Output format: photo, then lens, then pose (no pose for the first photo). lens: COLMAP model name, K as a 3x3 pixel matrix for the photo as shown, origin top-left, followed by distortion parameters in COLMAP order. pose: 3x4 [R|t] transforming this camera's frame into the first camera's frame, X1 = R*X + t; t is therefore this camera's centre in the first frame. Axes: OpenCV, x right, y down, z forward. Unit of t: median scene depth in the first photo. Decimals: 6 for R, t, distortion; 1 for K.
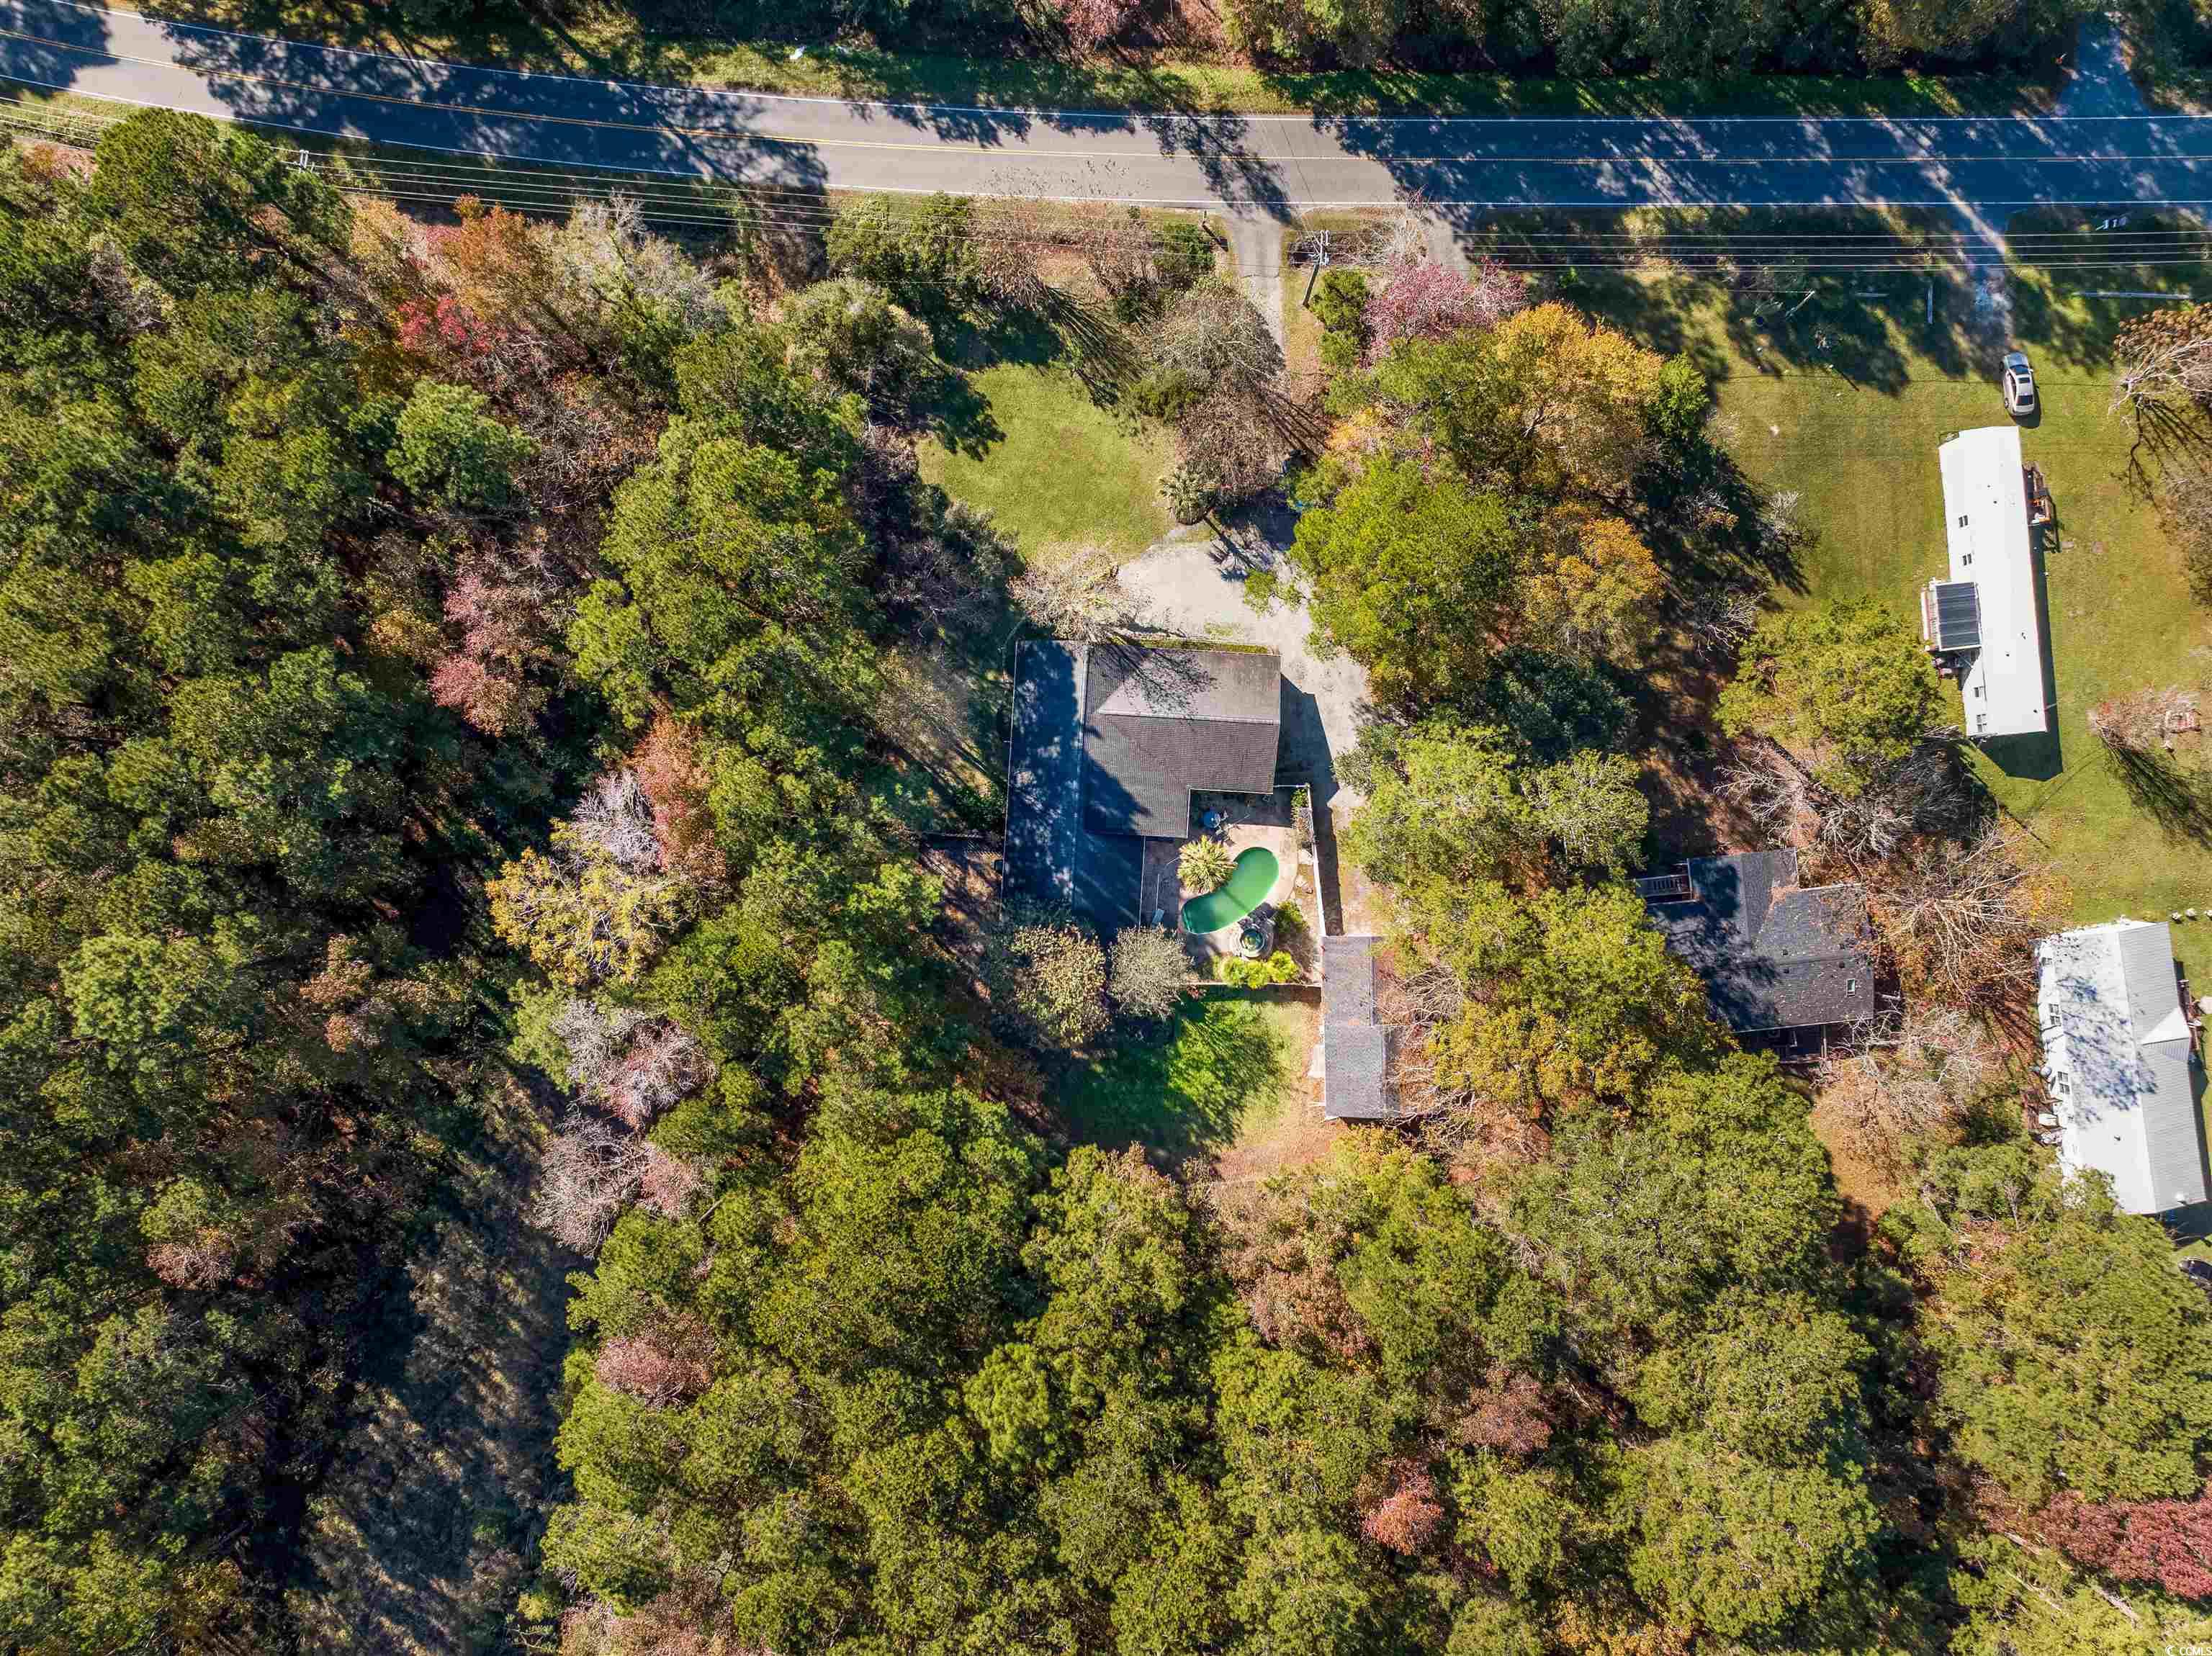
lens RADIAL K [[1575.1, 0, 1106.0], [0, 1575.1, 828.0], [0, 0, 1]] dist [-0.001845, -0.005383]
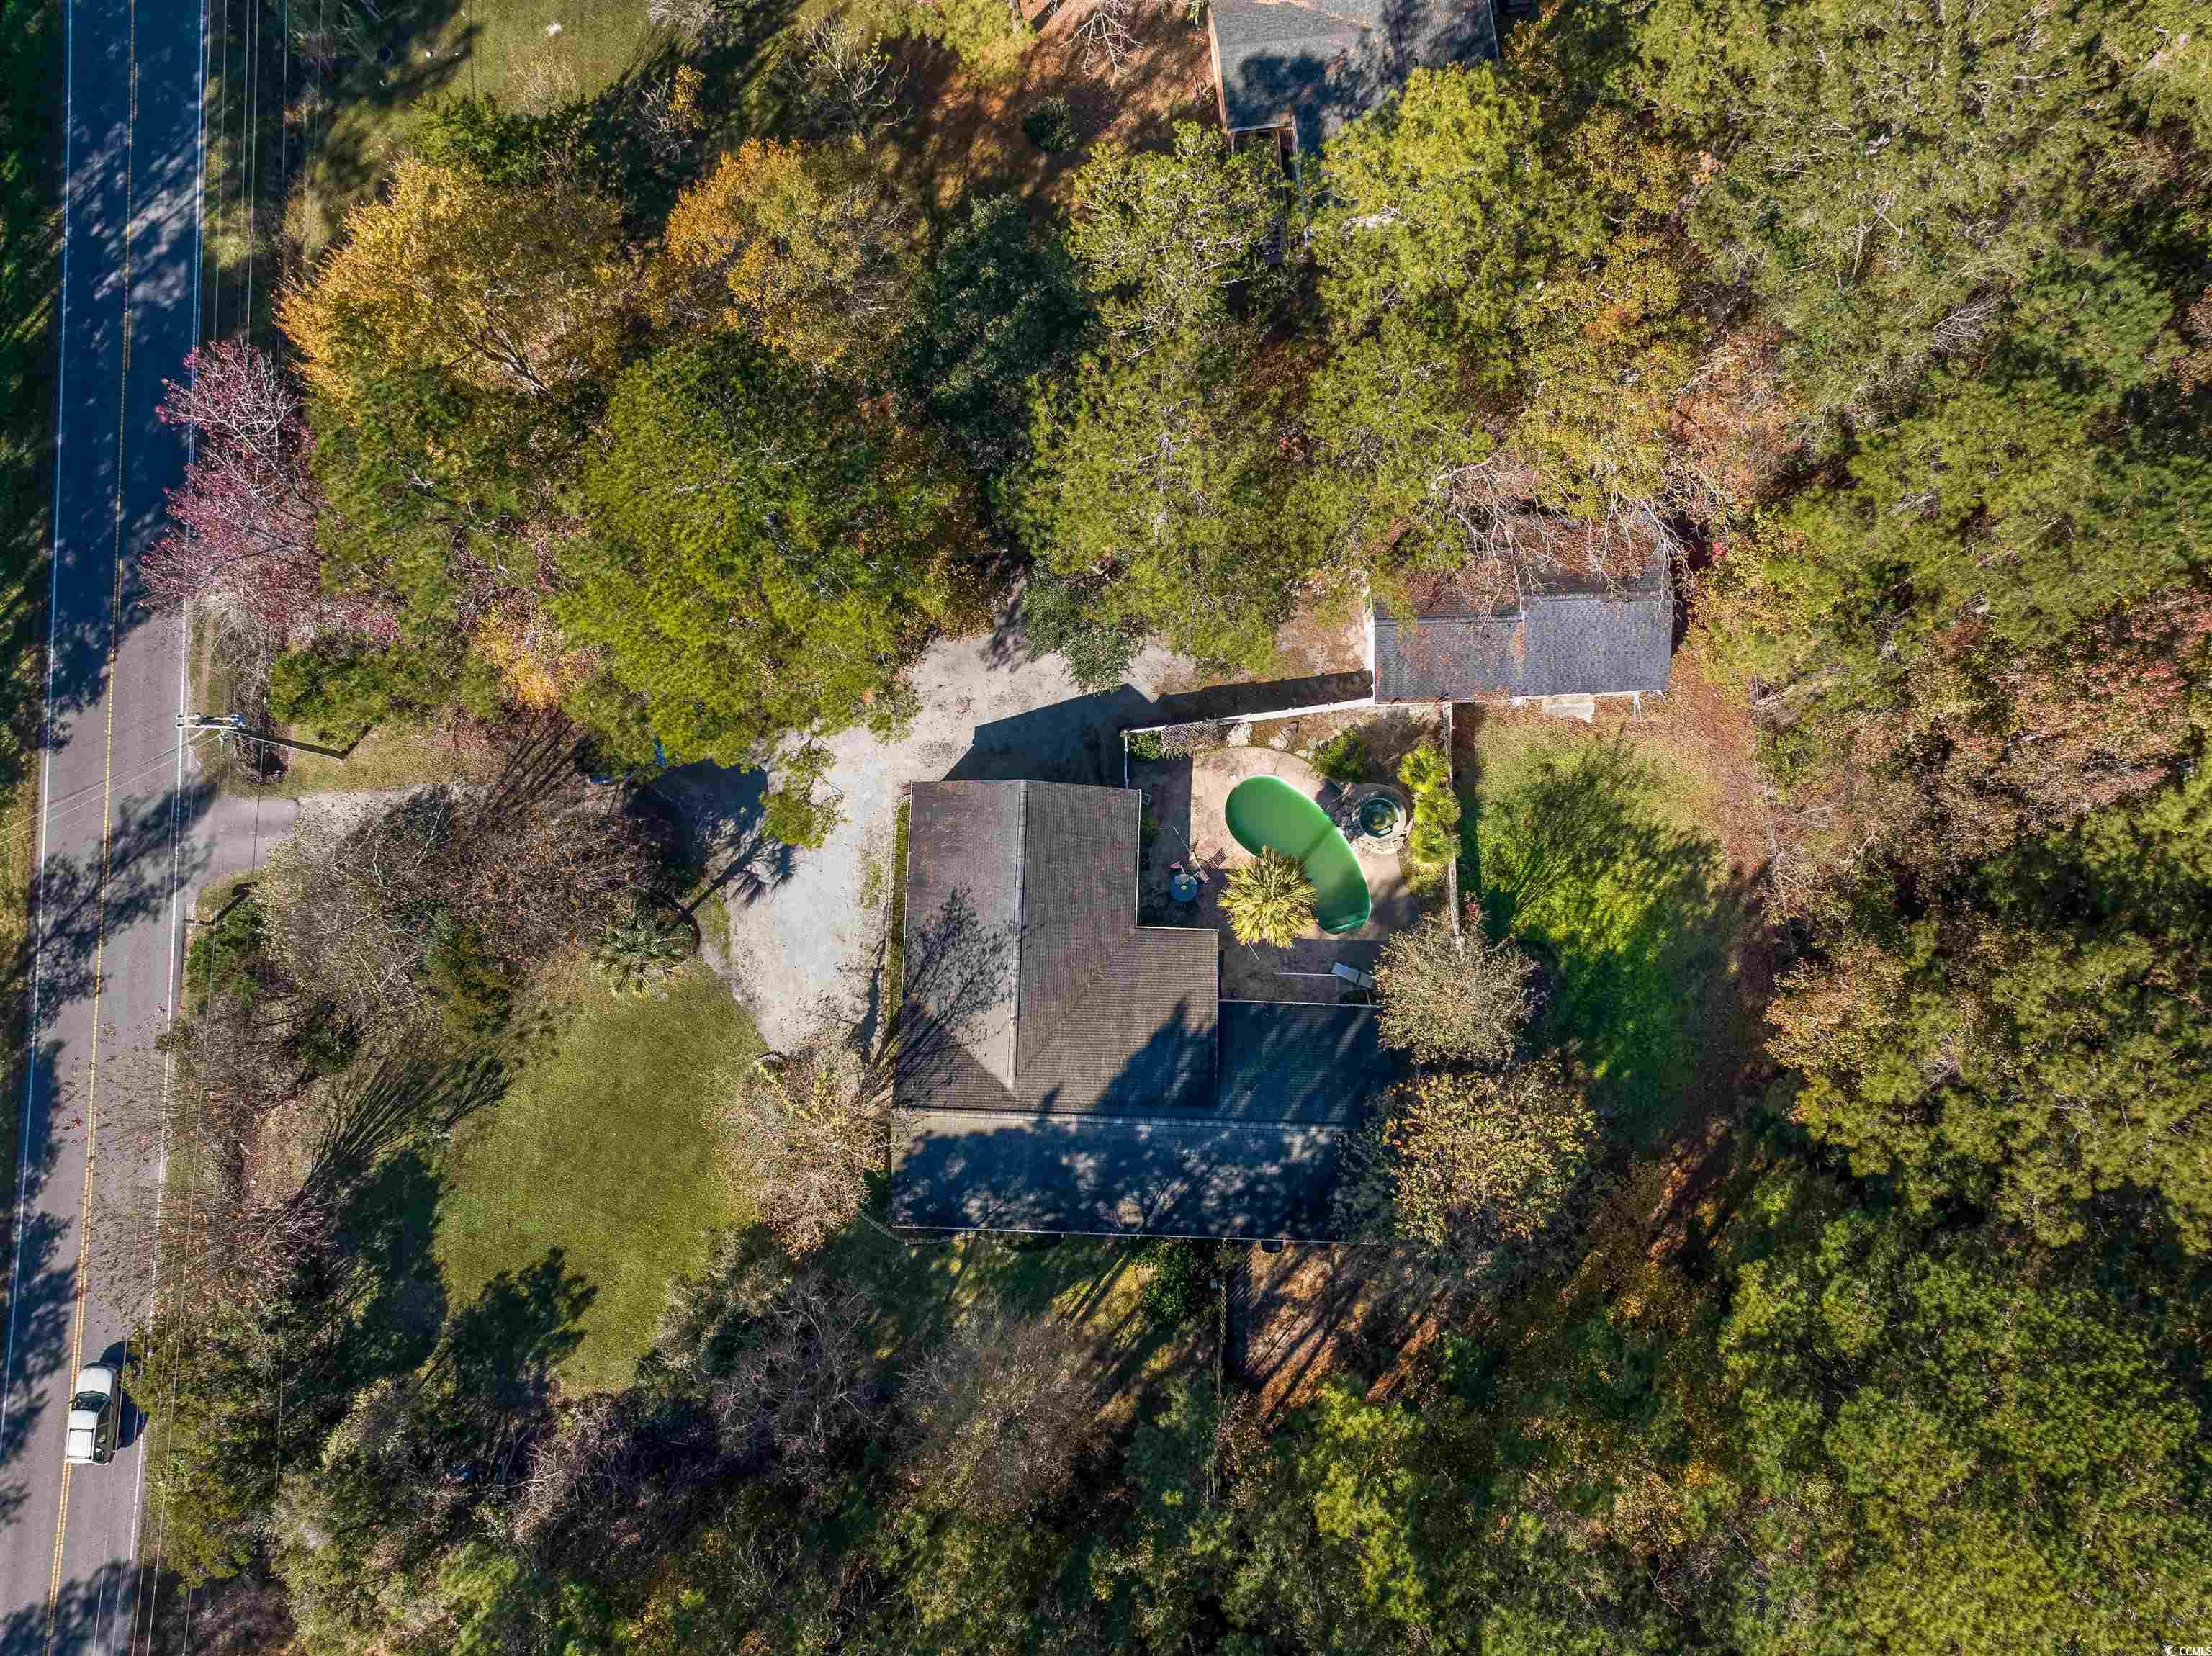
lens RADIAL K [[1575.1, 0, 1106.0], [0, 1575.1, 828.0], [0, 0, 1]] dist [-0.001845, -0.005383]
pose [[-0.023277, -0.996128, 0.084772, 0.039648], [0.999728, -0.023308, 0.000626, -0.035531], [0.001352, 0.084764, 0.996400, 0.391688]]
